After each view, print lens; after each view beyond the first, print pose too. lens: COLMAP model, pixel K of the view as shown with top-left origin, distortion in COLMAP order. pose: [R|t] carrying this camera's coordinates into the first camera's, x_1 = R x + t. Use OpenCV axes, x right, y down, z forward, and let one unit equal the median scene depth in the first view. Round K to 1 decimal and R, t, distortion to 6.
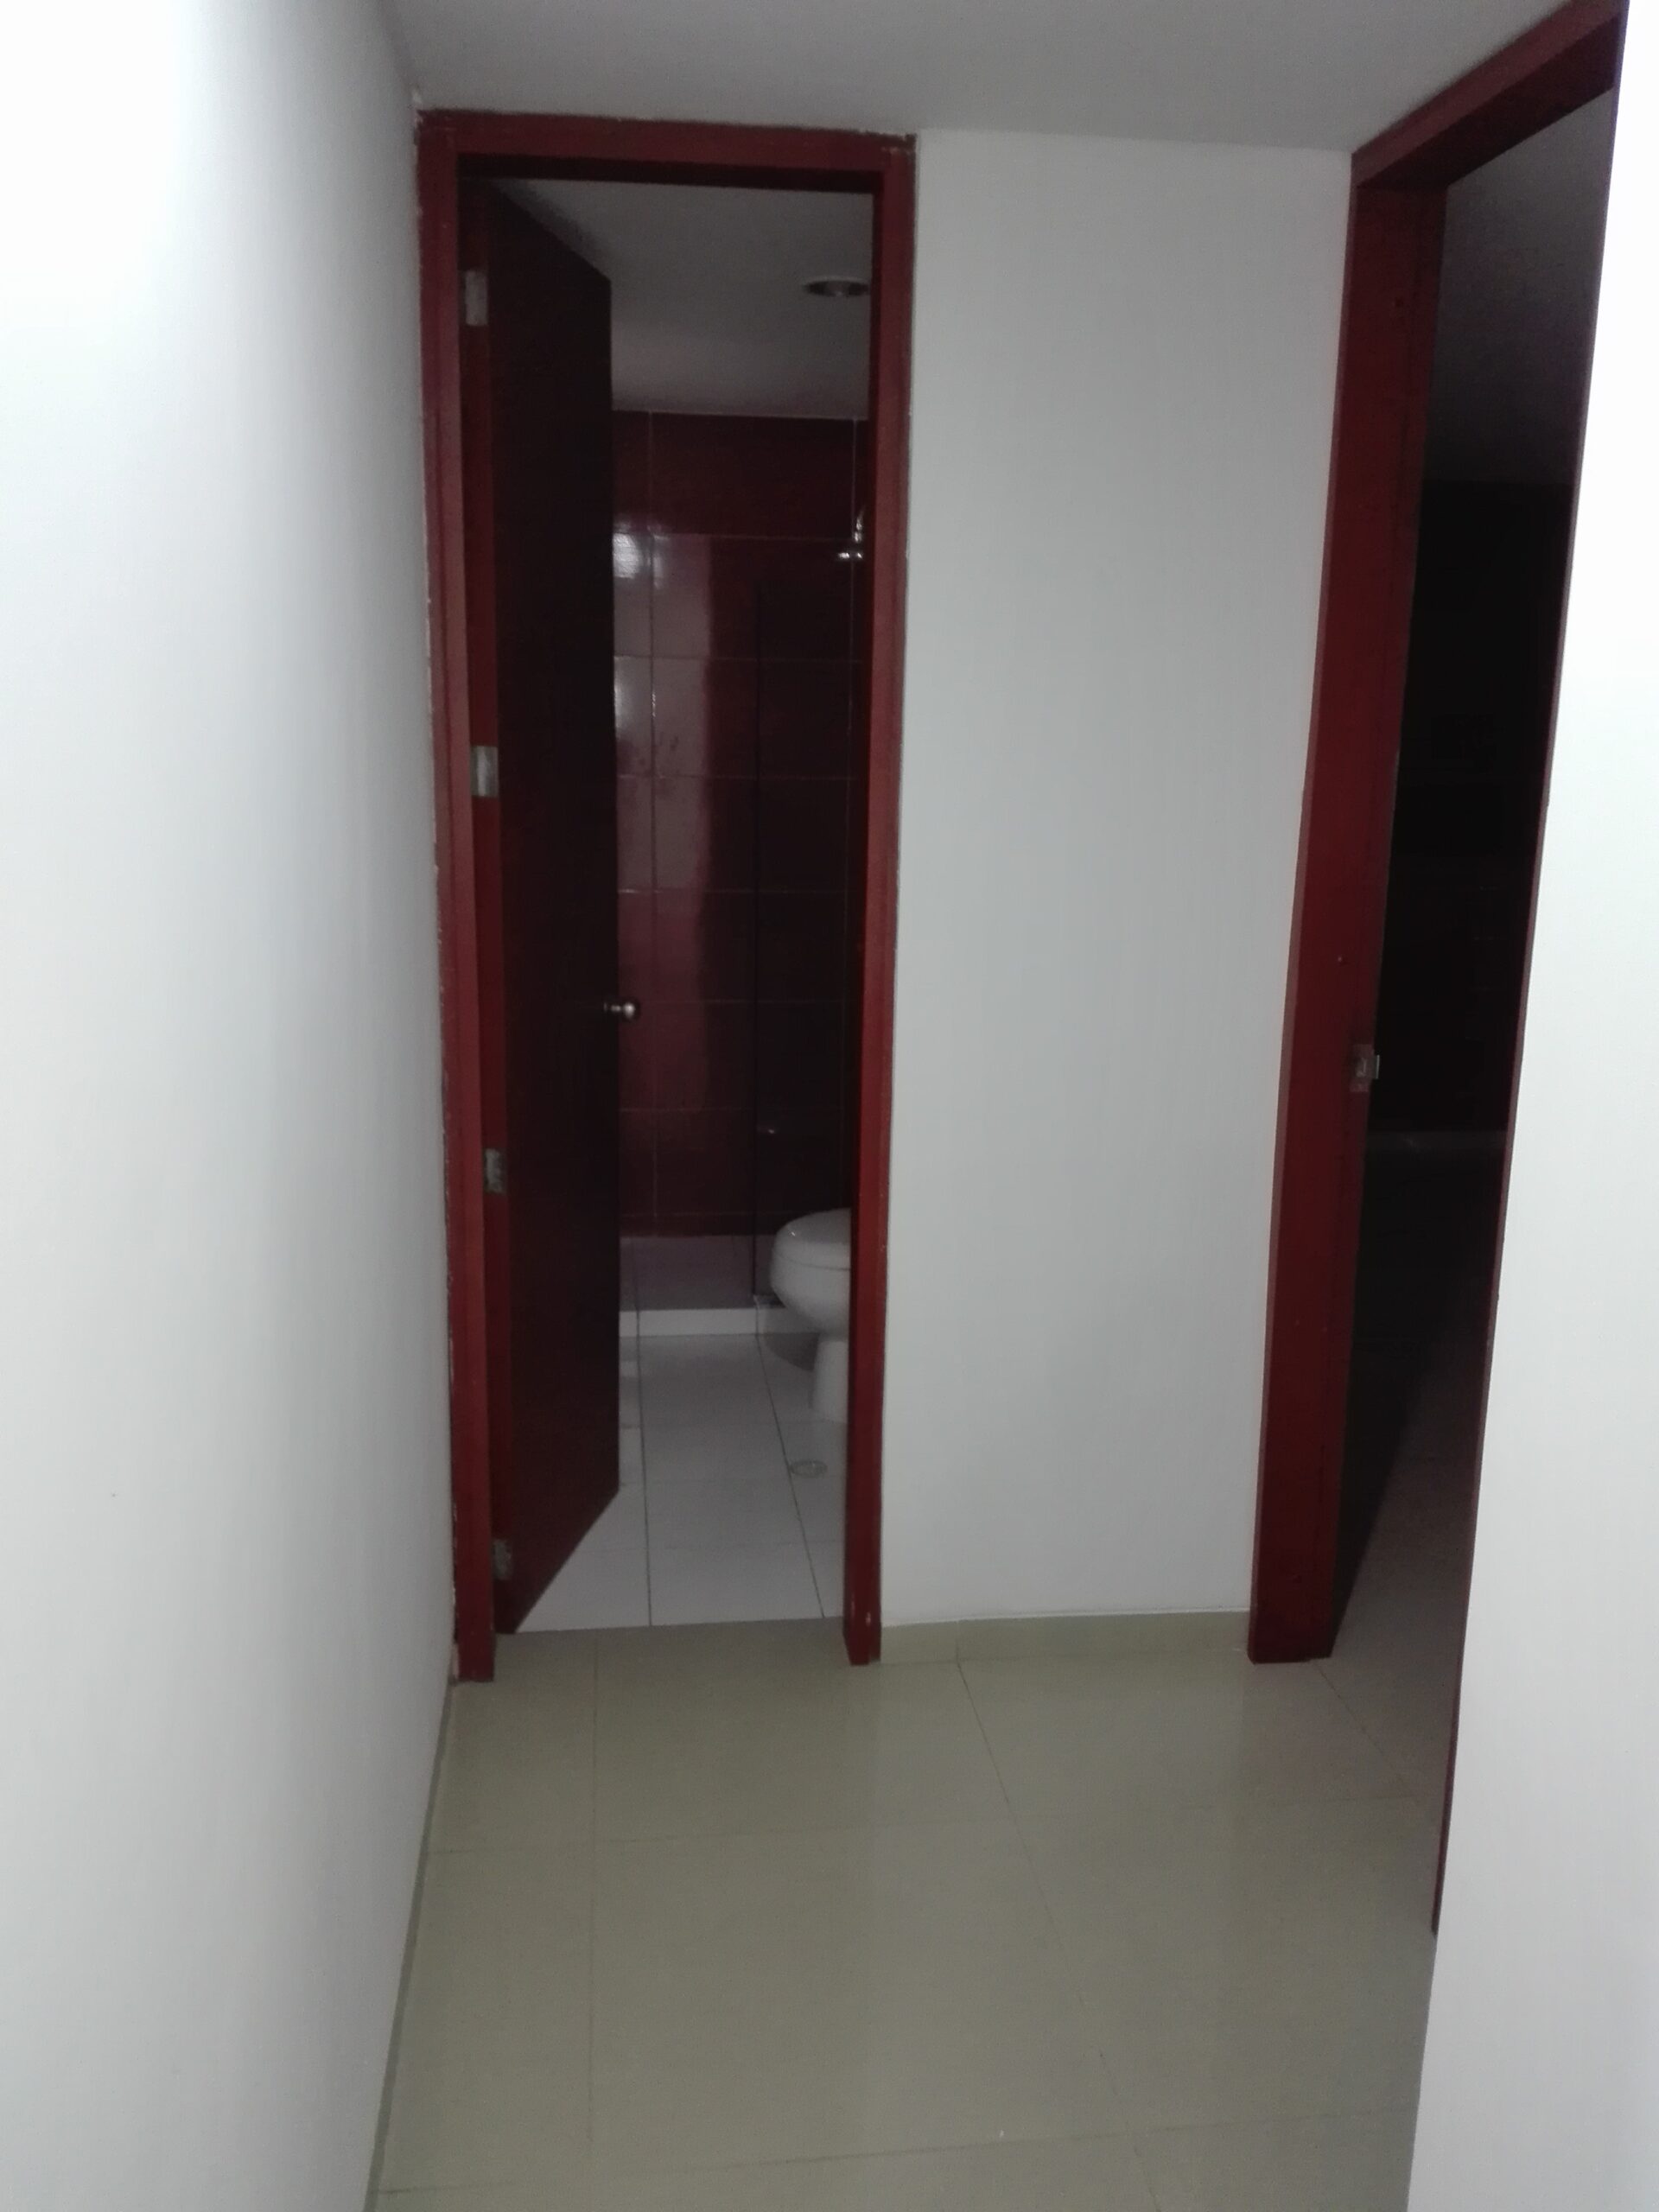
lens RADIAL K [[1795.9, 0, 822.7], [0, 1795.9, 1111.5], [0, 0, 1]] dist [0.043198, -0.071931]
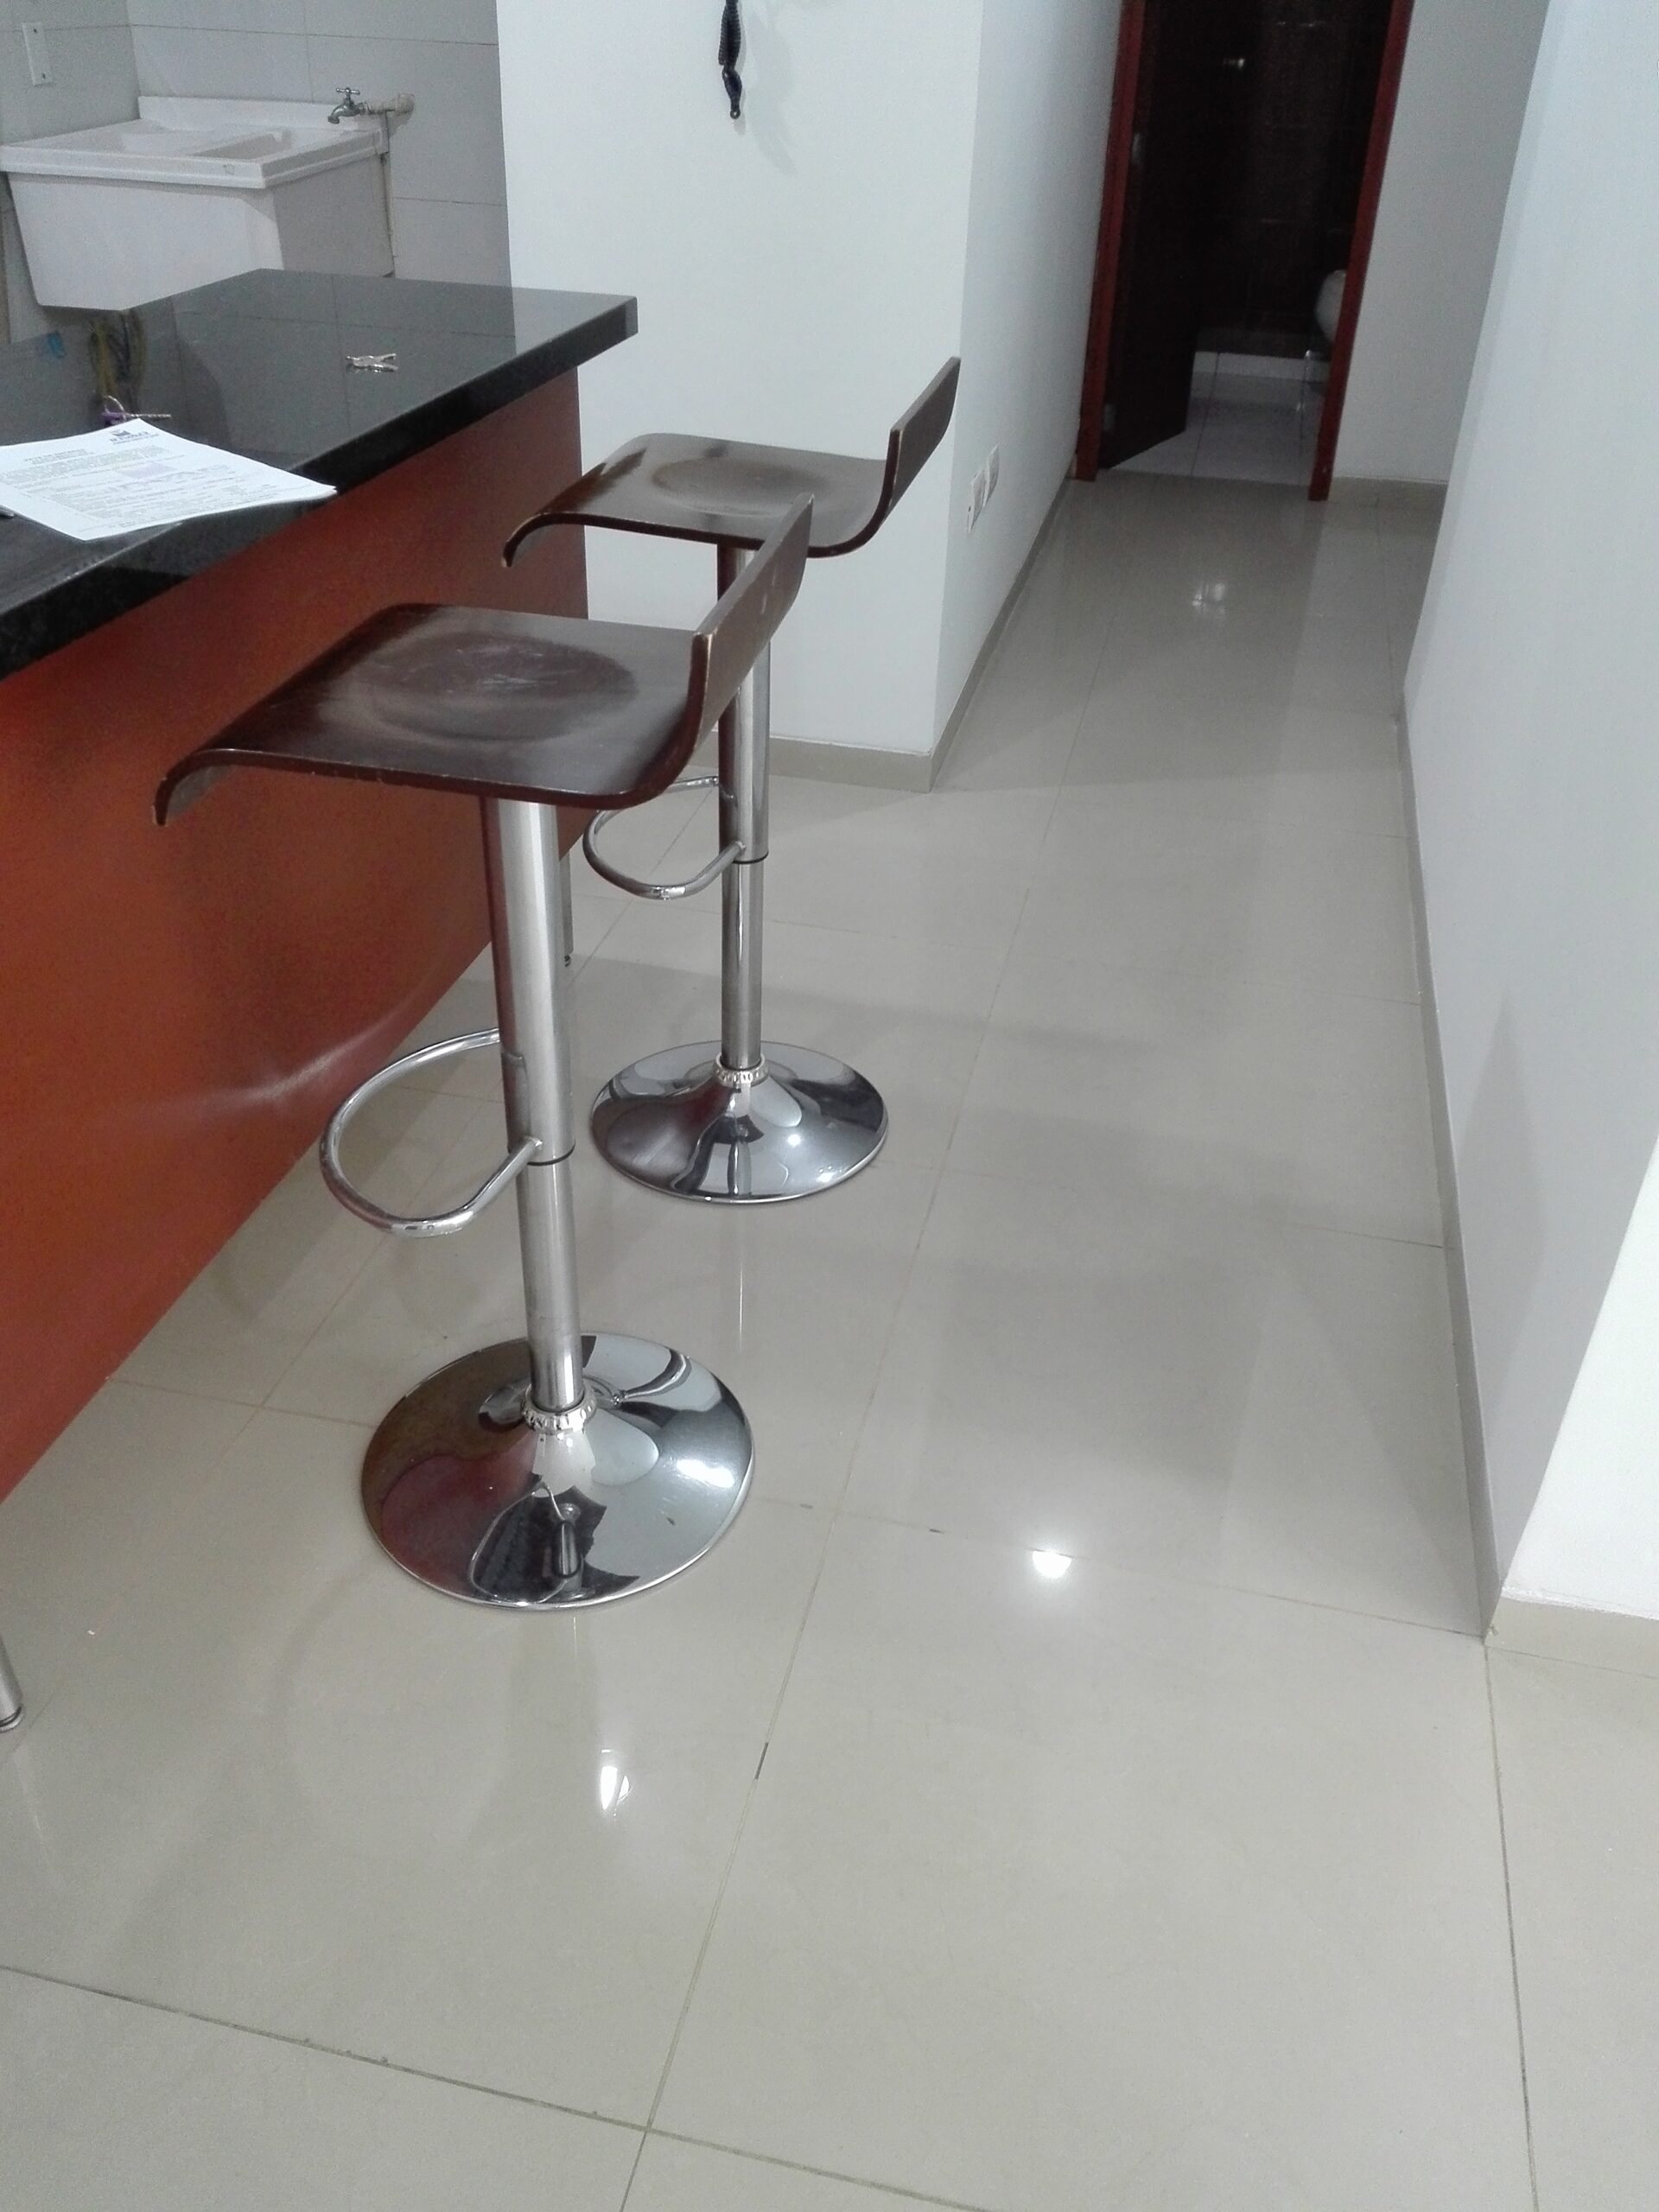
lens RADIAL K [[1795.9, 0, 829.4], [0, 1795.9, 1105.0], [0, 0, 1]] dist [0.043198, -0.071931]
pose [[0.942934, 0.189041, -0.274114, 0.158940], [-0.080660, 0.928376, 0.362783, 0.254431], [0.323062, -0.319970, 0.890646, -0.781882]]
